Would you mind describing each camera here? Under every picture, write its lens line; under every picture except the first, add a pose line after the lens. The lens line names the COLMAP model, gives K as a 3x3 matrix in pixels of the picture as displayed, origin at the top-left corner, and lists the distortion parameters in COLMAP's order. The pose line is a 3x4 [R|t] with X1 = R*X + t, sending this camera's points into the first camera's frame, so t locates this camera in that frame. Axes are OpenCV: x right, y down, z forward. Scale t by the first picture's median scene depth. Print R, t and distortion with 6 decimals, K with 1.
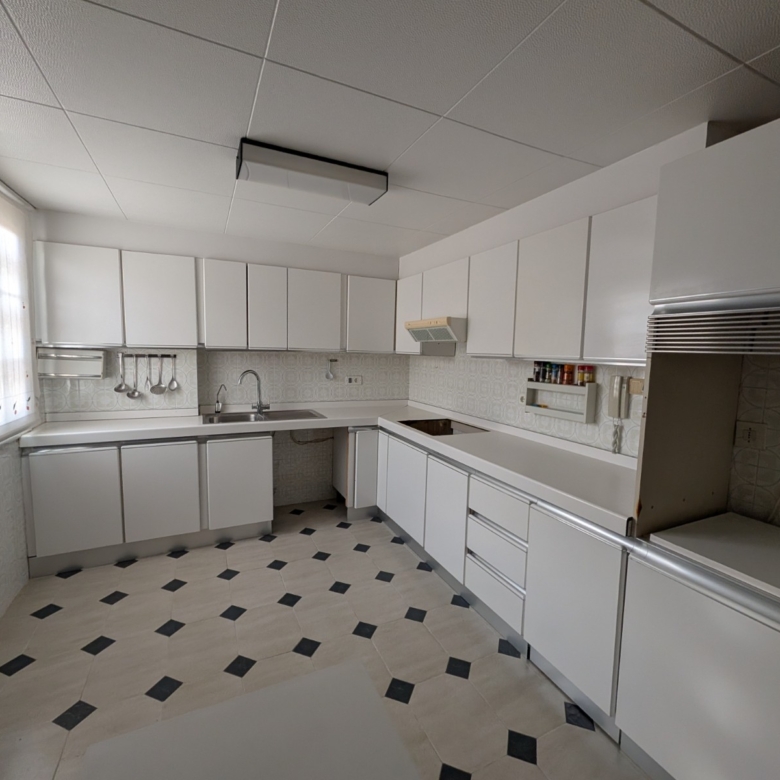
lens RADIAL K [[397.0, 0, 390.0], [0, 397.0, 390.0], [0, 0, 1]] dist [0.000575, -0.000611]
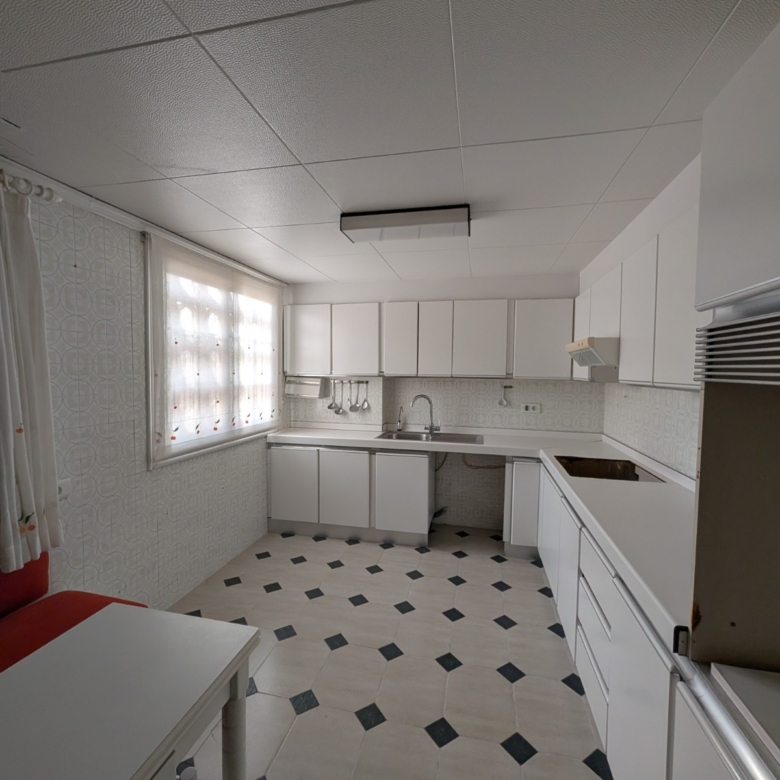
lens RADIAL K [[397.0, 0, 390.0], [0, 397.0, 390.0], [0, 0, 1]] dist [0.000575, -0.000611]
pose [[0.787604, 0.015583, -0.615985, 0.289918], [-0.054296, 0.997547, -0.044187, -0.009634], [0.613785, 0.068247, 0.786518, 0.066108]]
